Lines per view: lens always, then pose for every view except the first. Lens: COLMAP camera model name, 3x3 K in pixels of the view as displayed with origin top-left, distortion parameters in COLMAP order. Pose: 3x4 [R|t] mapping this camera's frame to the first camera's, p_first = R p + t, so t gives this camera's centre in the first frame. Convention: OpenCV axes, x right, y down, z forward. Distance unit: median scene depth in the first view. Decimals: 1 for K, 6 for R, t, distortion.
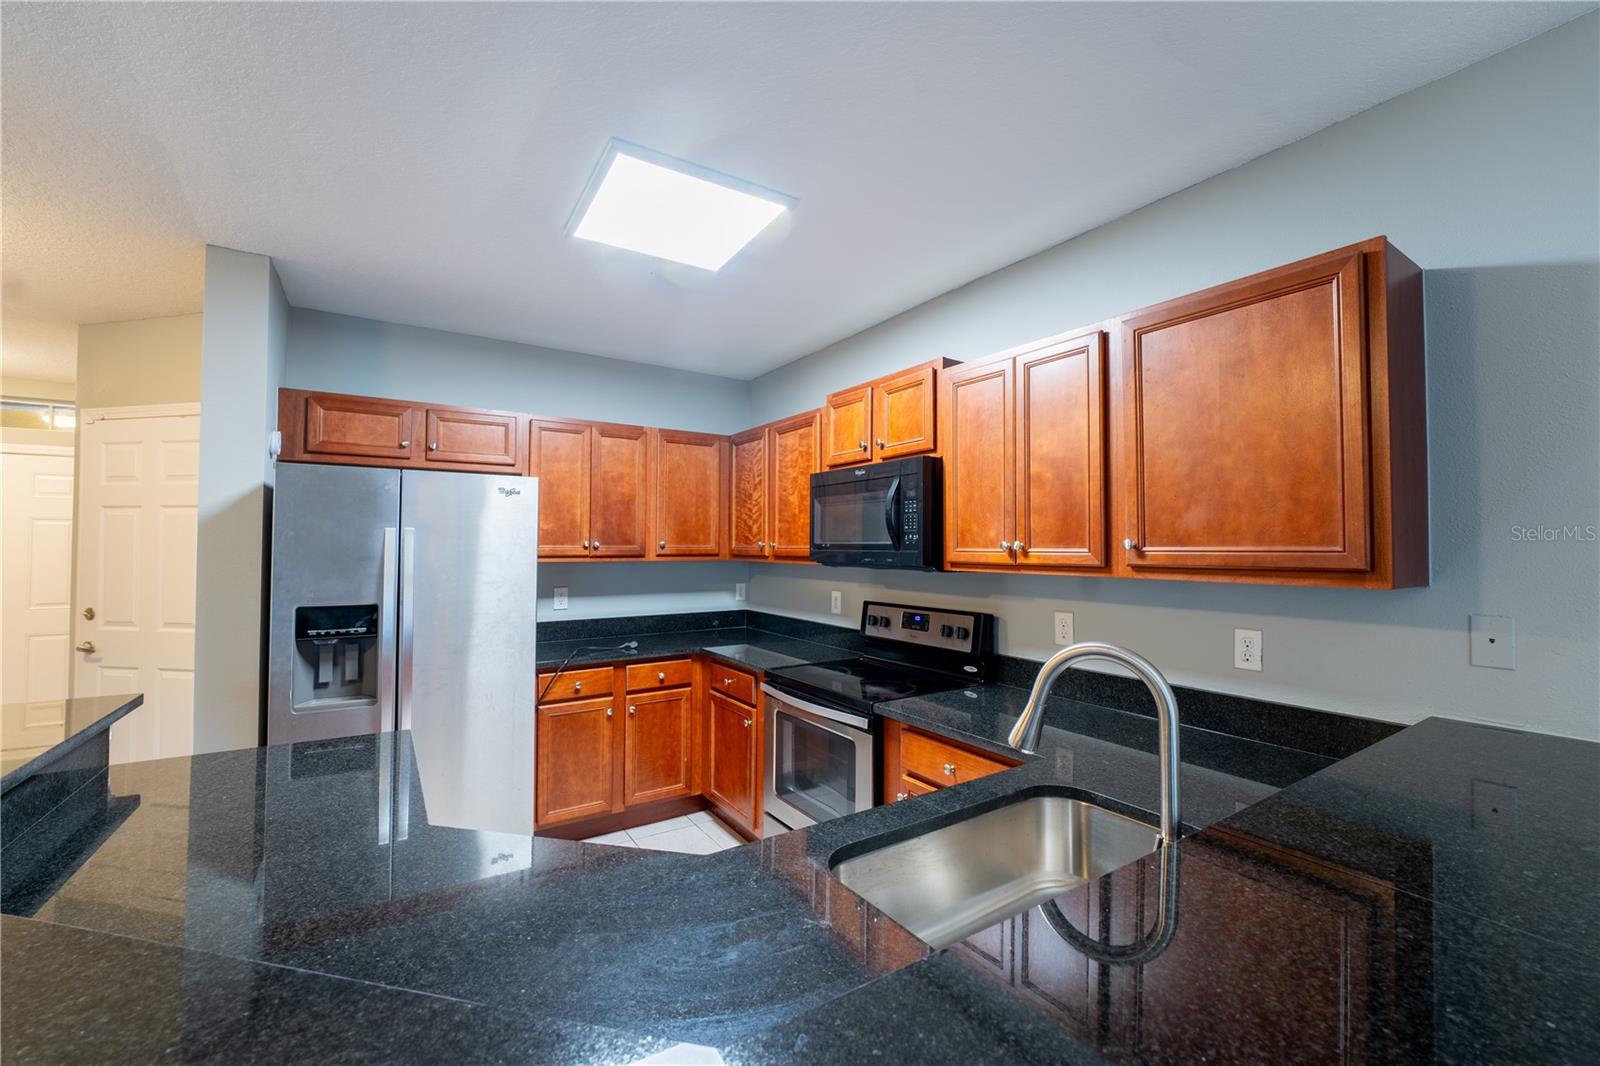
lens RADIAL K [[645.4, 0, 792.3], [0, 645.4, 526.4], [0, 0, 1]] dist [-0.020944, 0.003541]
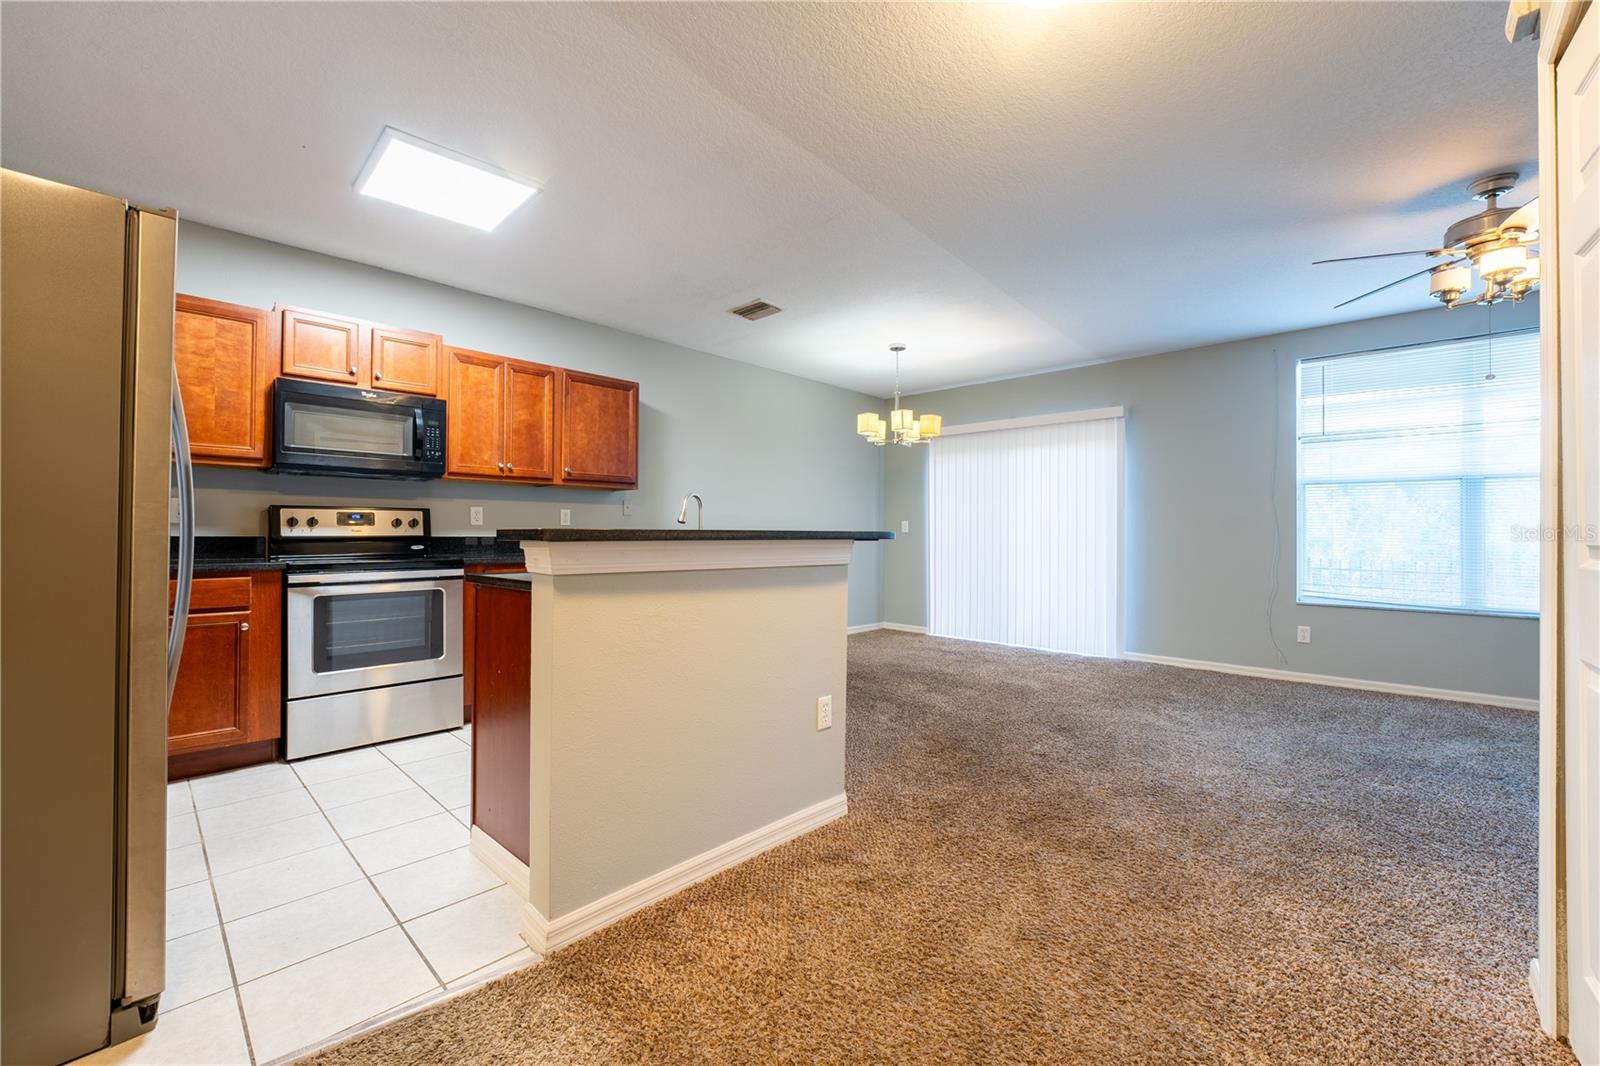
lens RADIAL K [[645.4, 0, 800.2], [0, 645.4, 528.5], [0, 0, 1]] dist [-0.020944, 0.003541]
pose [[-0.233195, 0.001963, 0.972428, -1.172128], [-0.037273, 0.999245, -0.010956, 0.142009], [-0.971715, -0.038801, -0.232946, 0.433230]]
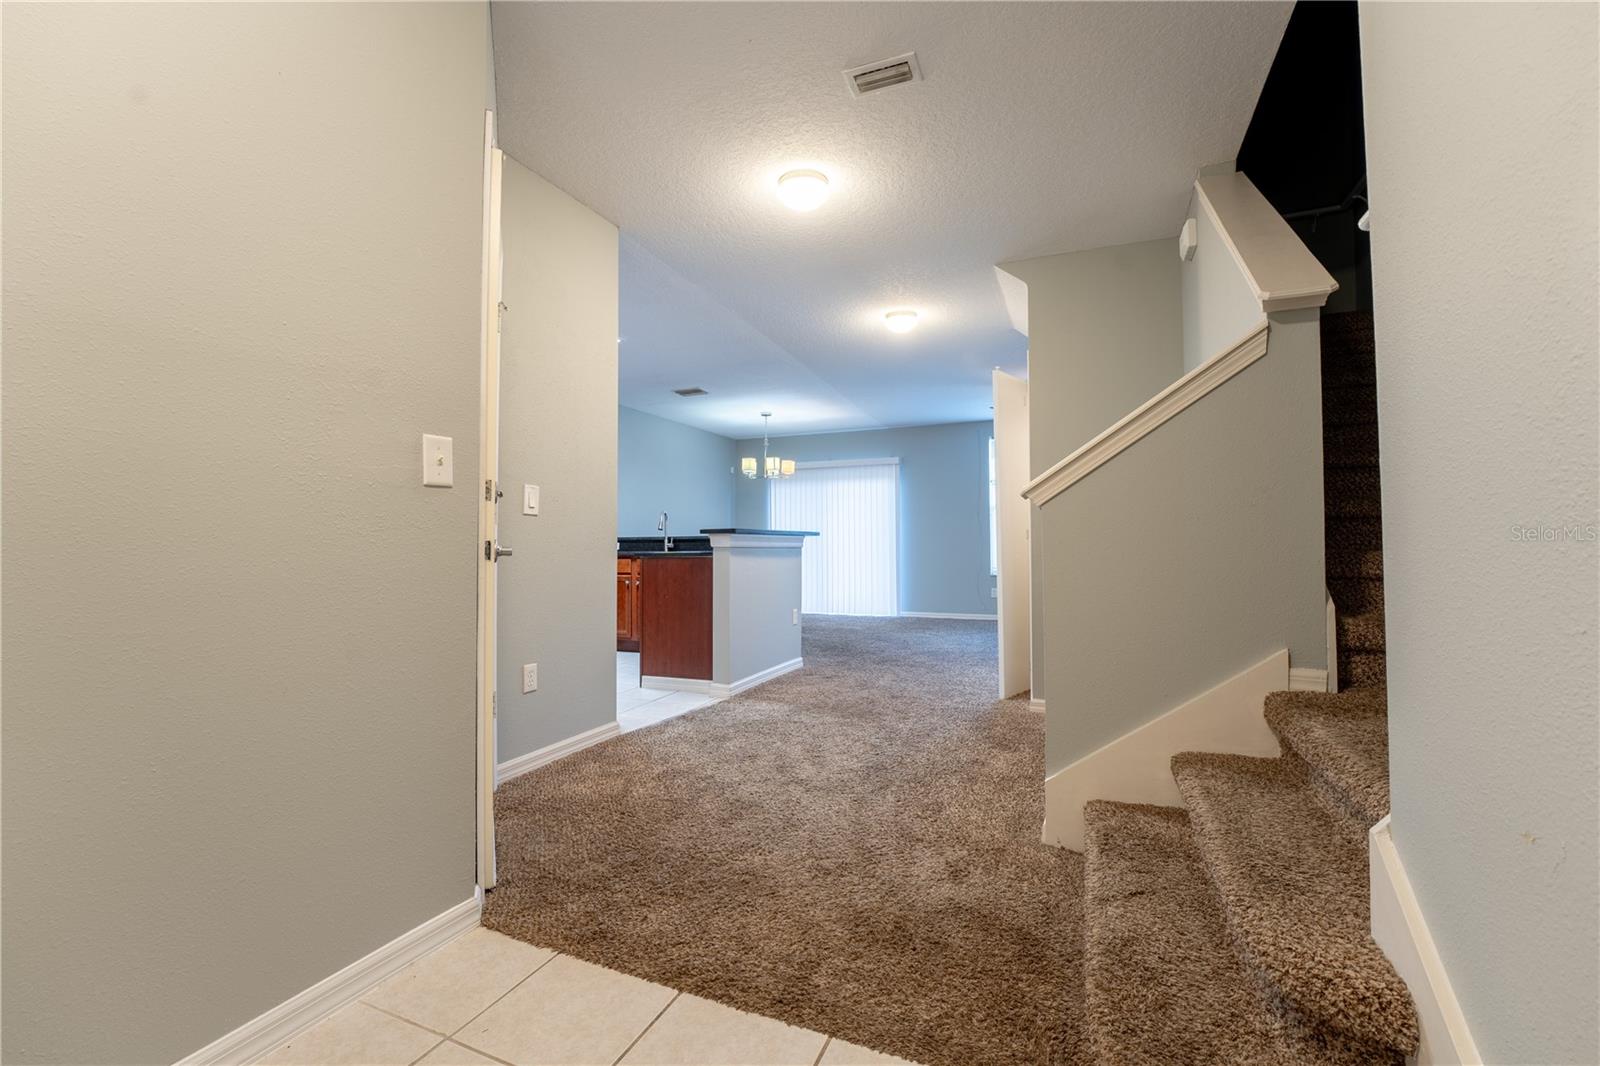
lens RADIAL K [[645.4, 0, 787.2], [0, 645.4, 538.4], [0, 0, 1]] dist [-0.020944, 0.003541]
pose [[-0.542353, 0.008290, 0.840110, -1.800664], [-0.023344, 0.999417, -0.024932, 0.194541], [-0.839826, -0.033134, -0.541843, 1.133522]]
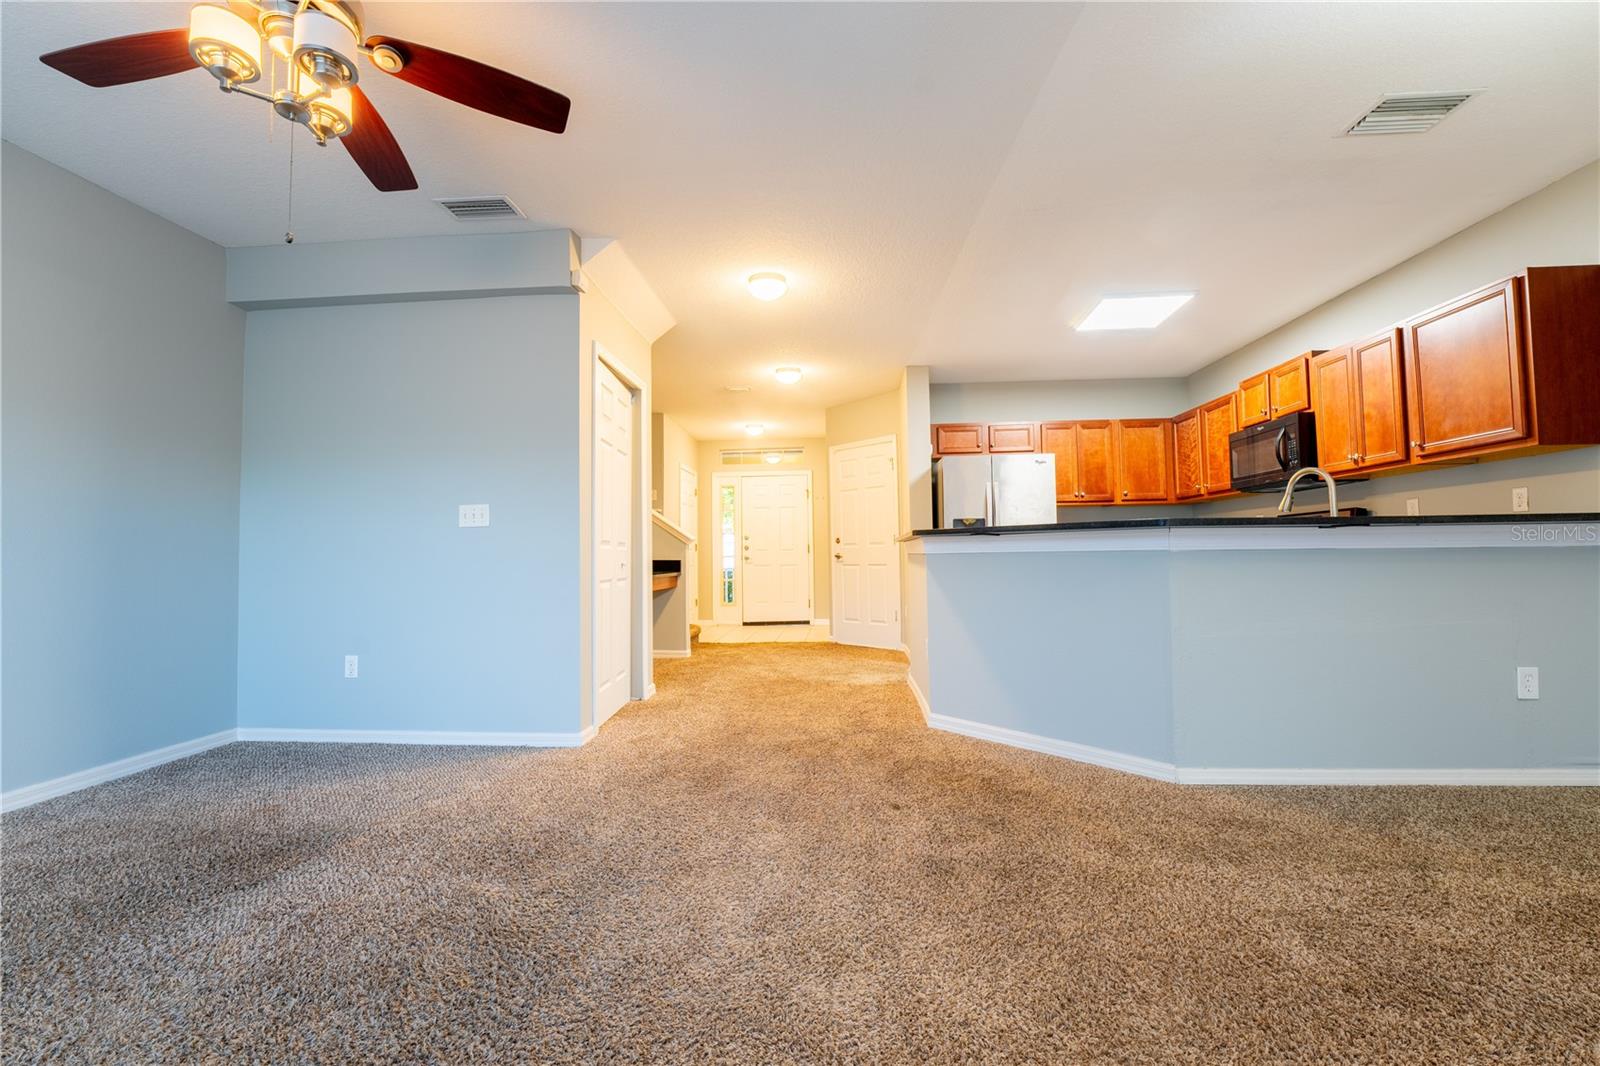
lens RADIAL K [[645.4, 0, 798.7], [0, 645.4, 531.1], [0, 0, 1]] dist [-0.020944, 0.003541]
pose [[0.798278, -0.038122, -0.601081, 0.122178], [0.035793, 0.999234, -0.015838, 0.144950], [0.601225, -0.008871, 0.799031, -0.899336]]
